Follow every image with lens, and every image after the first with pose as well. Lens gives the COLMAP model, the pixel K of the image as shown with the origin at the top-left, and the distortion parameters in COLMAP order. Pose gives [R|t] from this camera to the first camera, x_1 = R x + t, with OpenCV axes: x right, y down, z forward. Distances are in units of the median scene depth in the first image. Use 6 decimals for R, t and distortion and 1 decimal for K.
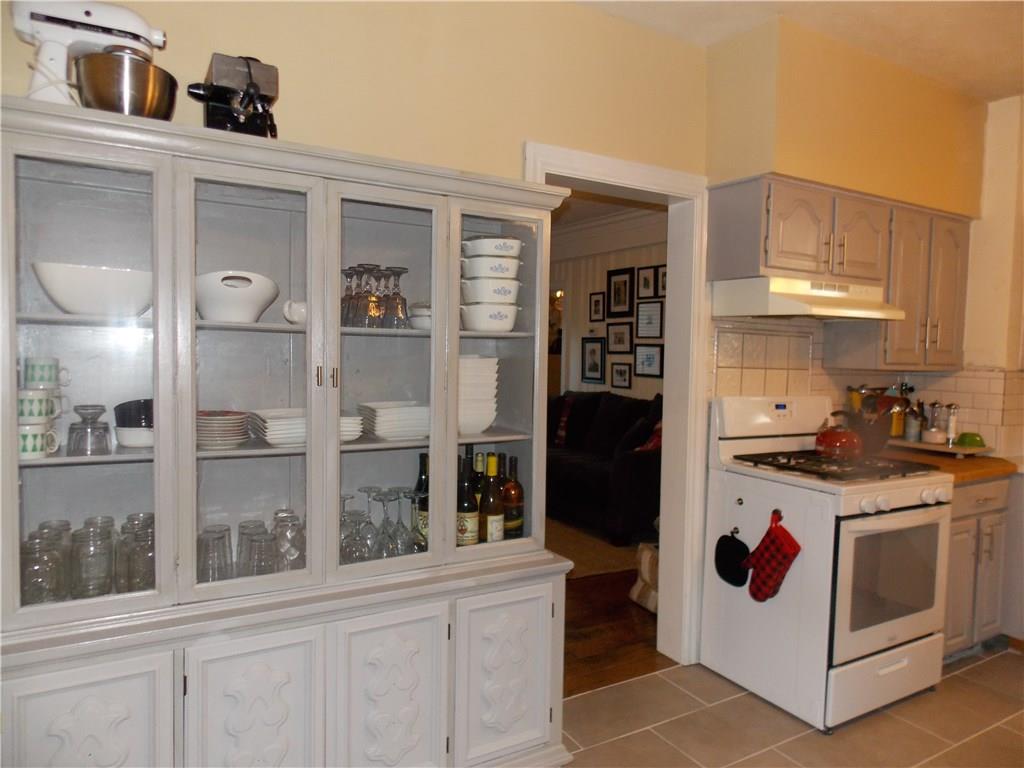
lens RADIAL K [[679.5, 0, 511.4], [0, 679.5, 376.8], [0, 0, 1]] dist [-0.002458, 0.001881]
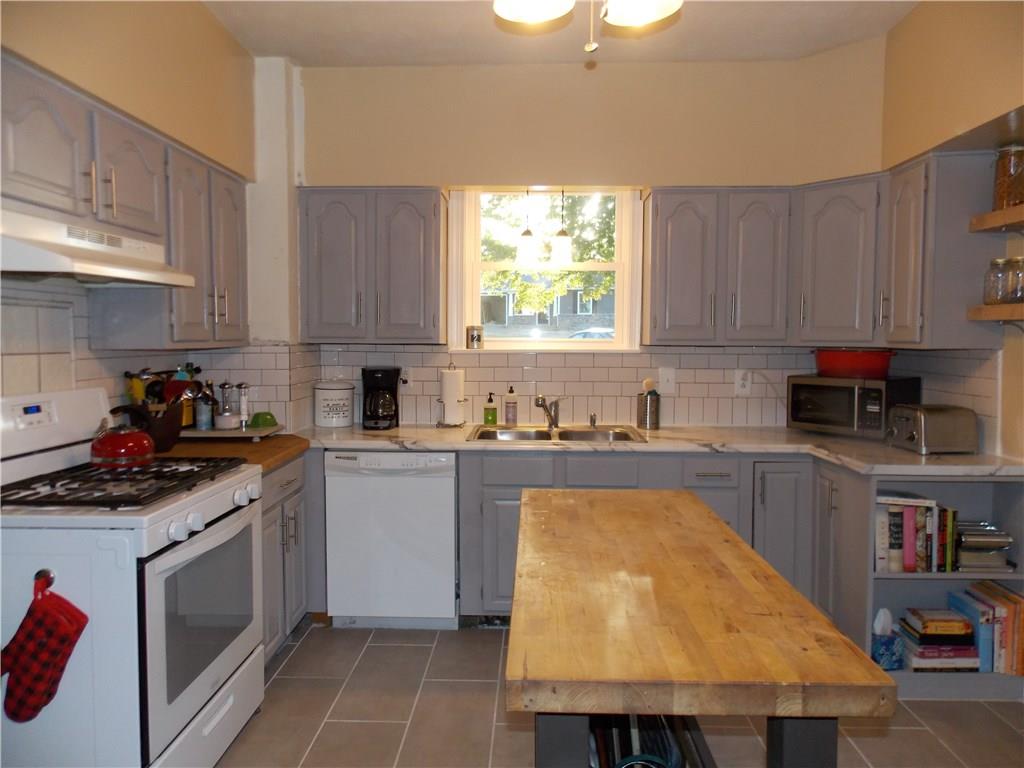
lens RADIAL K [[679.5, 0, 511.4], [0, 679.5, 376.8], [0, 0, 1]] dist [-0.002458, 0.001881]
pose [[0.534025, -0.075036, 0.842132, 0.082908], [0.048432, 0.997133, 0.058134, -0.004804], [-0.844080, 0.009742, 0.536129, 0.230103]]
